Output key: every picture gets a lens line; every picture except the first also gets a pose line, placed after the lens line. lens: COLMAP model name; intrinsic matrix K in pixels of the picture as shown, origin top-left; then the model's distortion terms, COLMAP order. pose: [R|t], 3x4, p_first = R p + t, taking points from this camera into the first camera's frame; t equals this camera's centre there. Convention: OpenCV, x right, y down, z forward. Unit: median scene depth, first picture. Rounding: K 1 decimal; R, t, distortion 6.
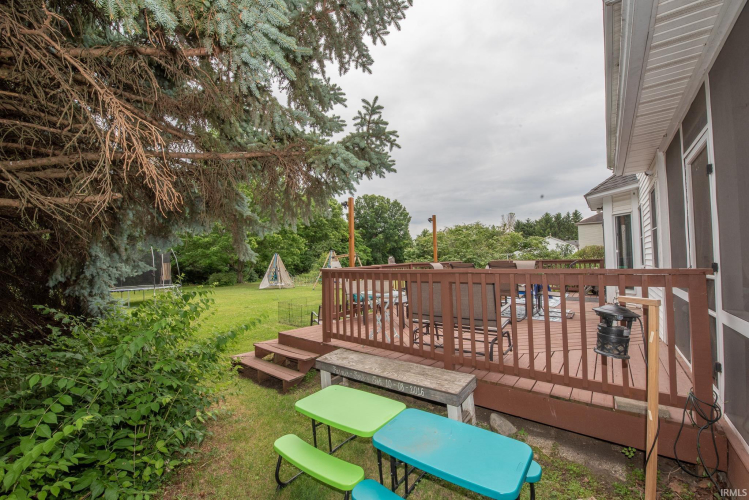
lens RADIAL K [[301.2, 0, 371.8], [0, 301.2, 253.7], [0, 0, 1]] dist [-0.015919, -0.000229]
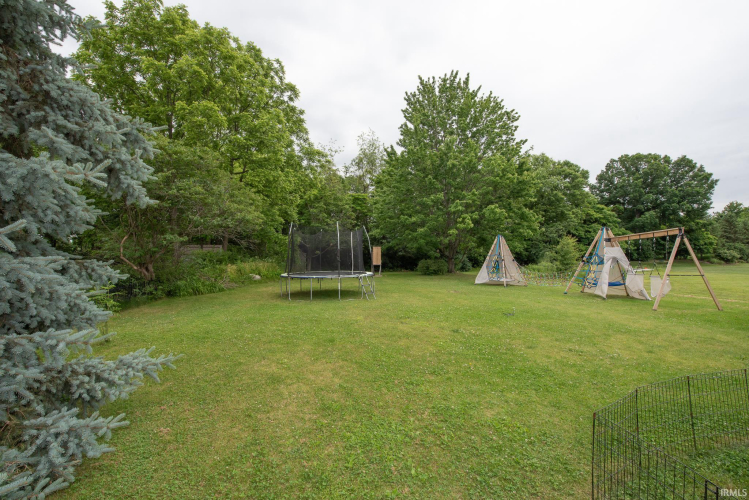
lens RADIAL K [[301.2, 0, 372.2], [0, 301.2, 251.2], [0, 0, 1]] dist [-0.015919, -0.000229]
pose [[0.779899, 0.021426, -0.625538, -0.081941], [-0.002694, 0.999520, 0.030877, 0.012728], [0.625899, -0.022396, 0.779582, 0.198355]]
